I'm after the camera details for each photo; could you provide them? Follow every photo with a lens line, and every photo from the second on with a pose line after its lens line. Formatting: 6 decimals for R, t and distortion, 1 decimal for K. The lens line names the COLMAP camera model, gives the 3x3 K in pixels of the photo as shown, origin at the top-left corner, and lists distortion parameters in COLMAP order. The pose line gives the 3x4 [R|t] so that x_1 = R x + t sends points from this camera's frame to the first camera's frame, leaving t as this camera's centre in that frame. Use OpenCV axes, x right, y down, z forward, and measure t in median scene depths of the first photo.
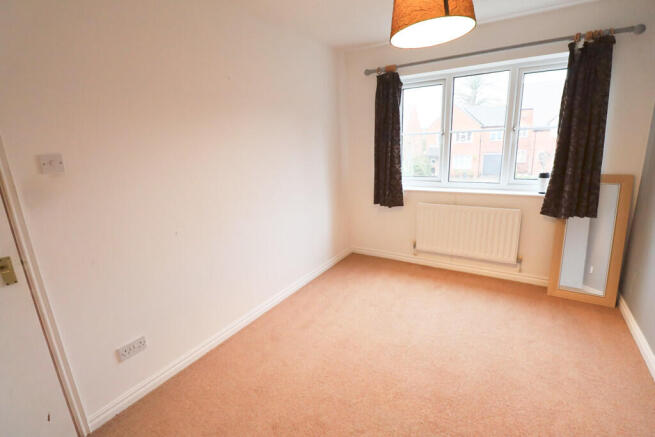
lens RADIAL K [[302.6, 0, 332.6], [0, 302.6, 215.7], [0, 0, 1]] dist [-0.009111, -0.007274]
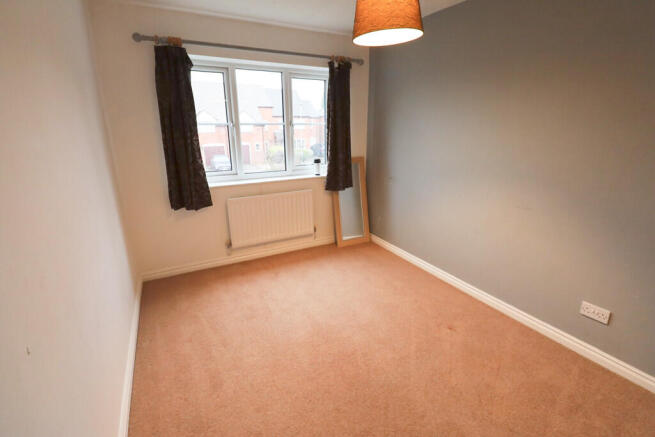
lens RADIAL K [[302.6, 0, 328.4], [0, 302.6, 216.0], [0, 0, 1]] dist [-0.009111, -0.007274]
pose [[0.484042, -0.209266, 0.849654, -0.383876], [0.190514, 0.972893, 0.131085, -0.057033], [-0.854054, 0.098420, 0.510789, 0.276452]]
